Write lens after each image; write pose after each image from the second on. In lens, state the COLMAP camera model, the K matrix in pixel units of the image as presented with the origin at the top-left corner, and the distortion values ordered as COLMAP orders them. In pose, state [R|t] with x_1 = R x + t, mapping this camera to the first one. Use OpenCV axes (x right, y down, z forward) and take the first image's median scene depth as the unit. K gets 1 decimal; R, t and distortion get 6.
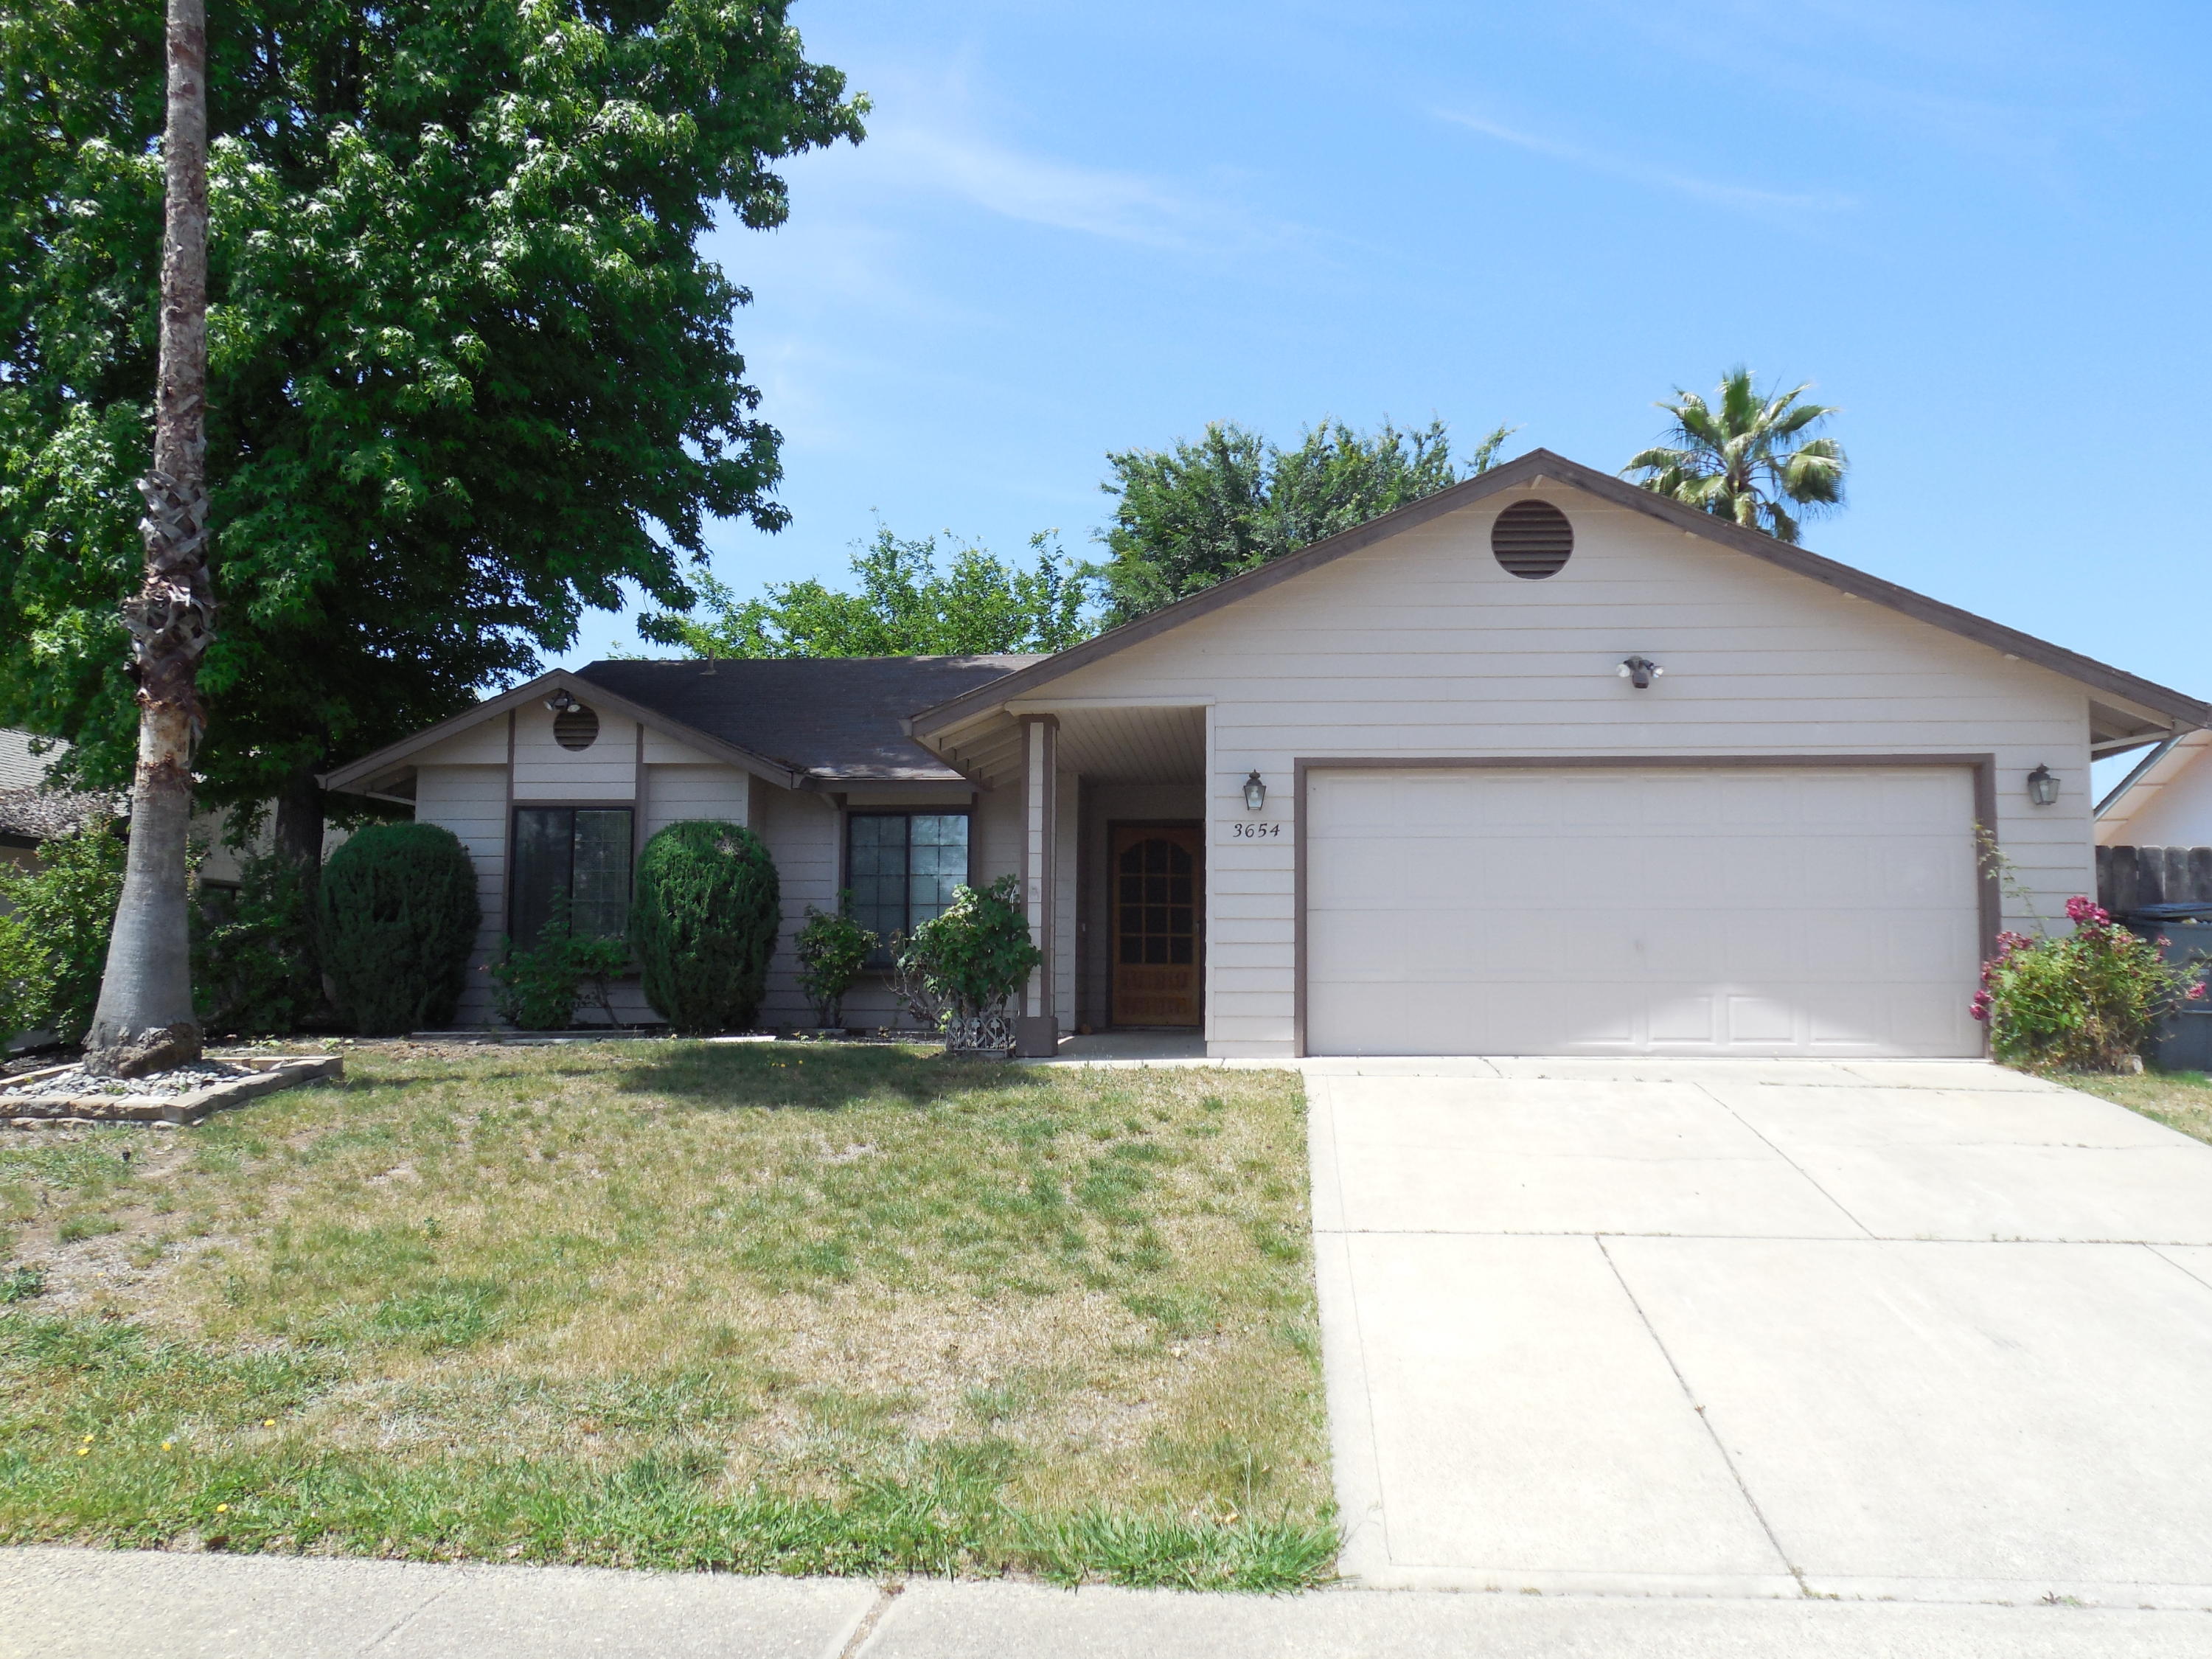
lens RADIAL K [[1740.0, 0, 1120.8], [0, 1740.0, 834.2], [0, 0, 1]] dist [-0.075985, 0.073755]
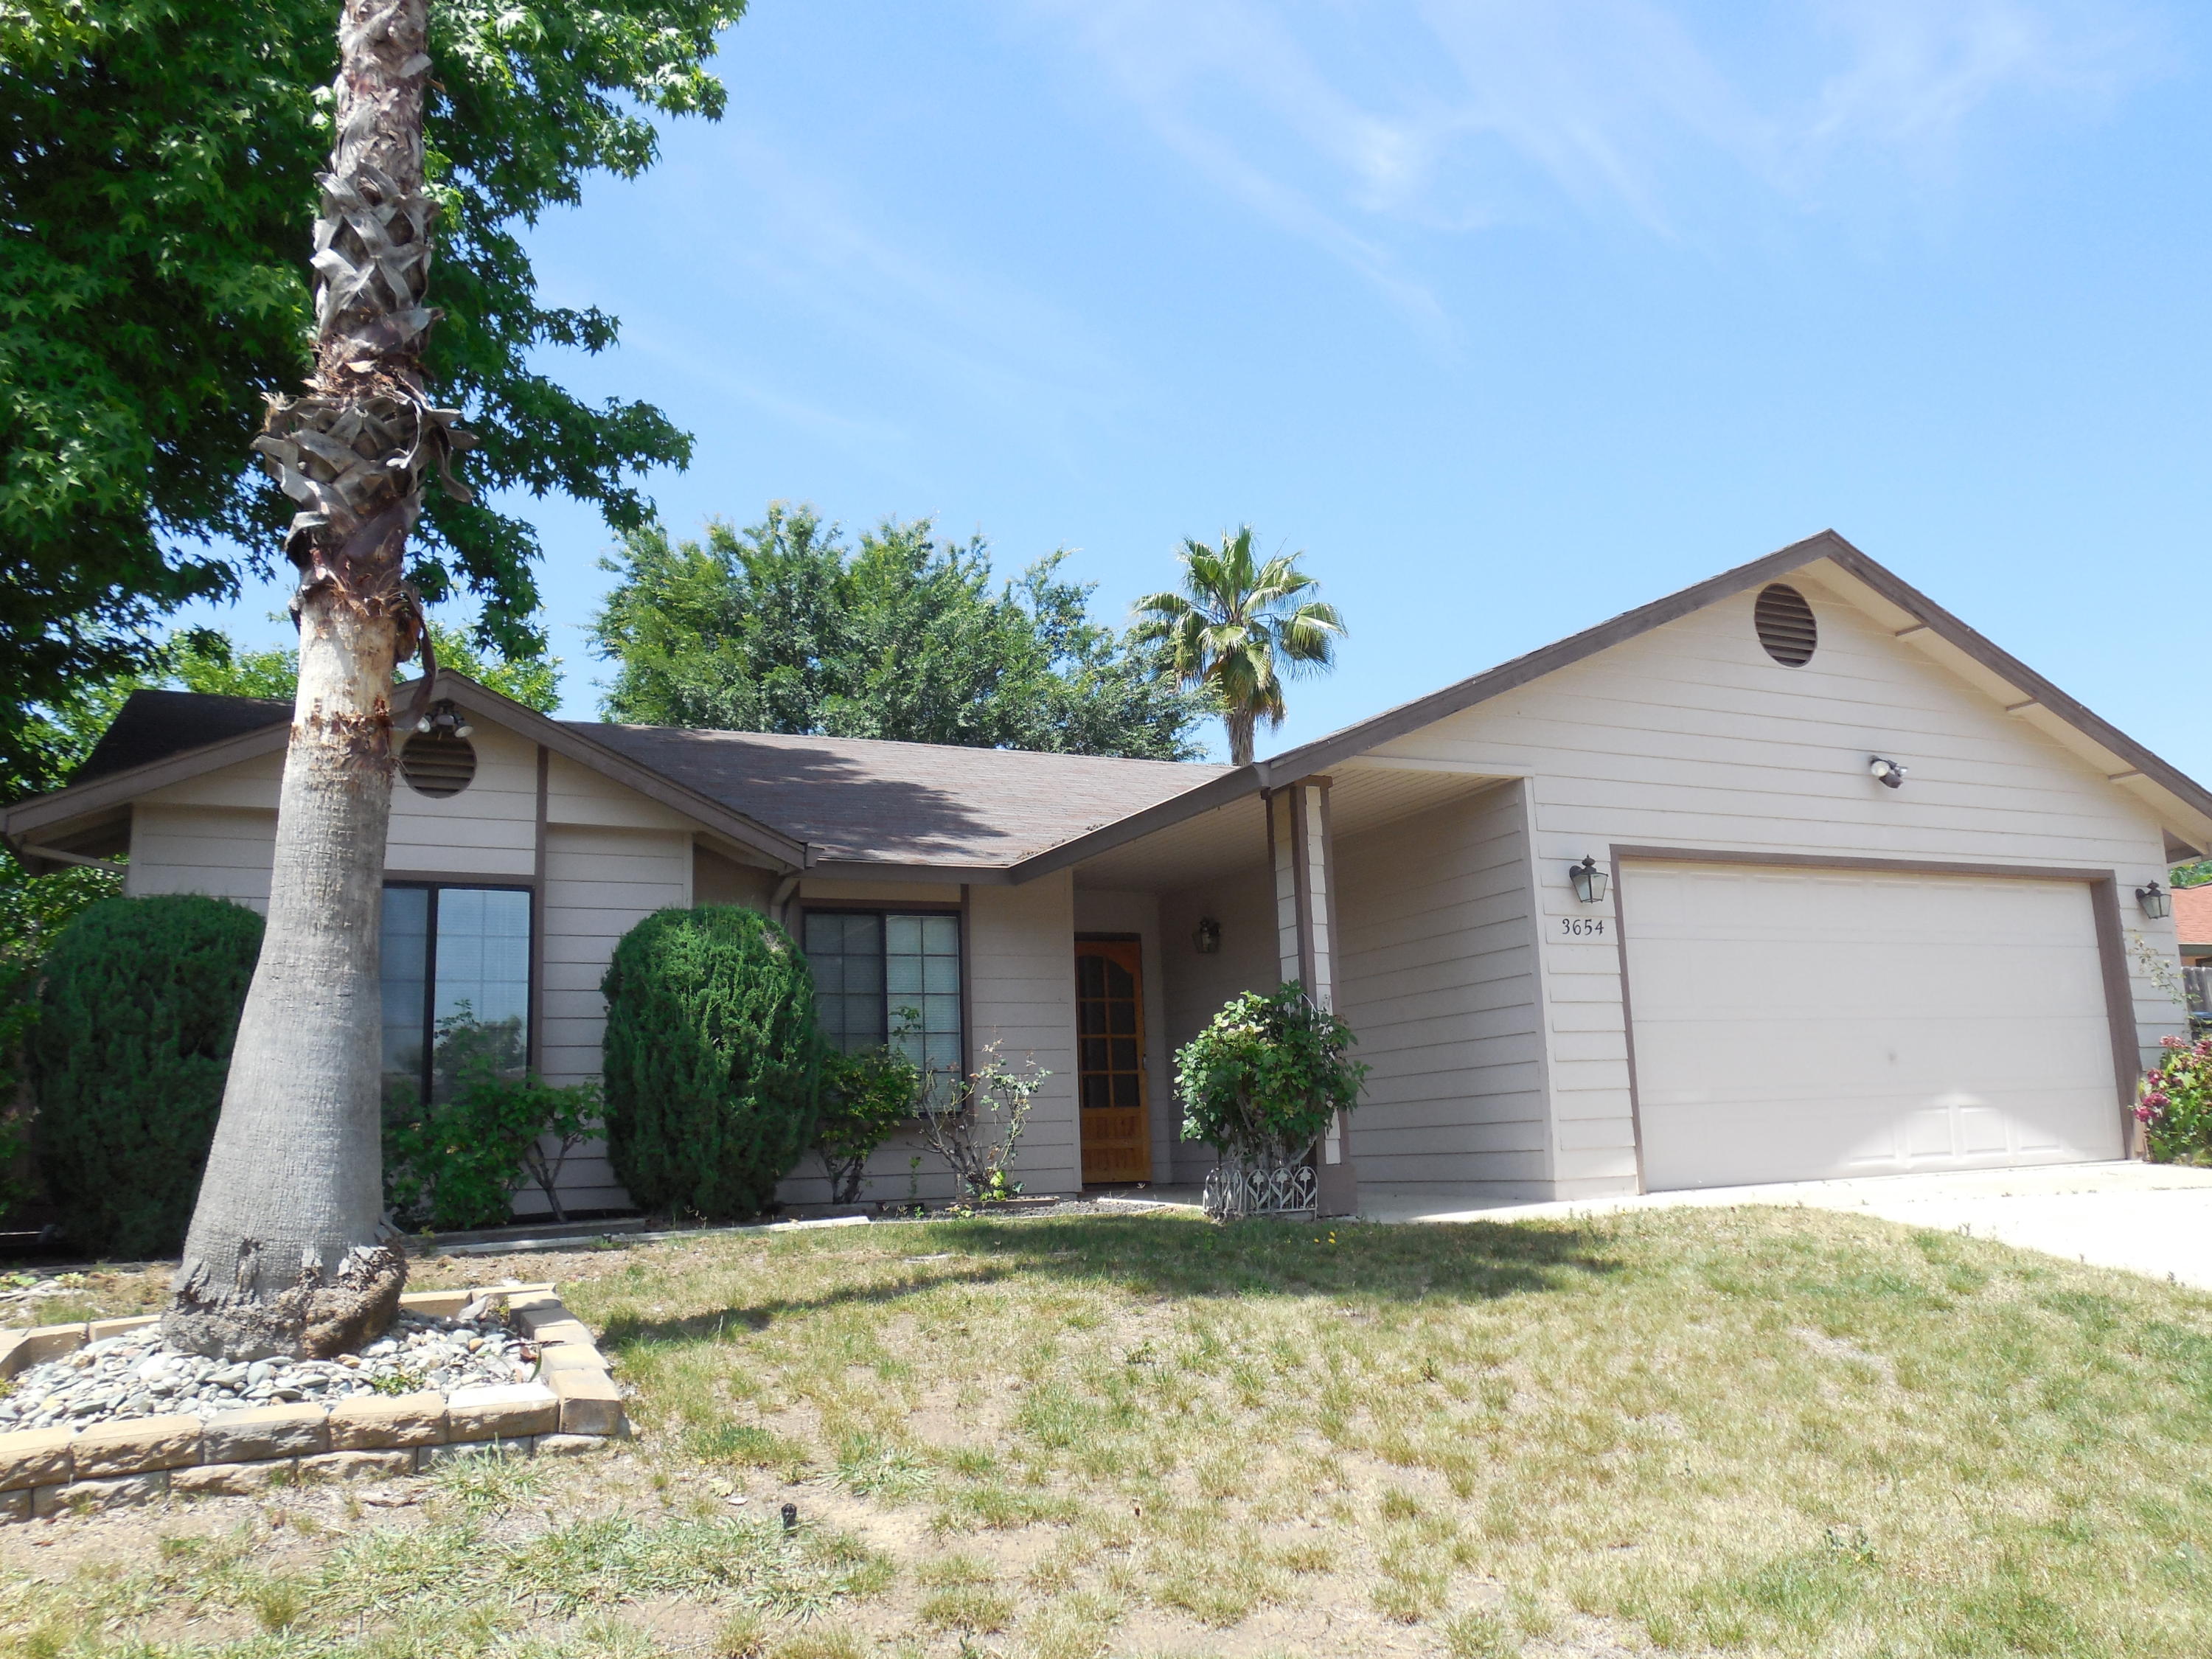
lens RADIAL K [[1740.0, 0, 1120.8], [0, 1740.0, 834.2], [0, 0, 1]] dist [-0.075985, 0.073755]
pose [[0.858082, 0.054483, 0.510615, -0.545639], [-0.004709, 0.995149, -0.098270, 0.036642], [-0.513492, 0.081919, 0.854175, 0.393538]]
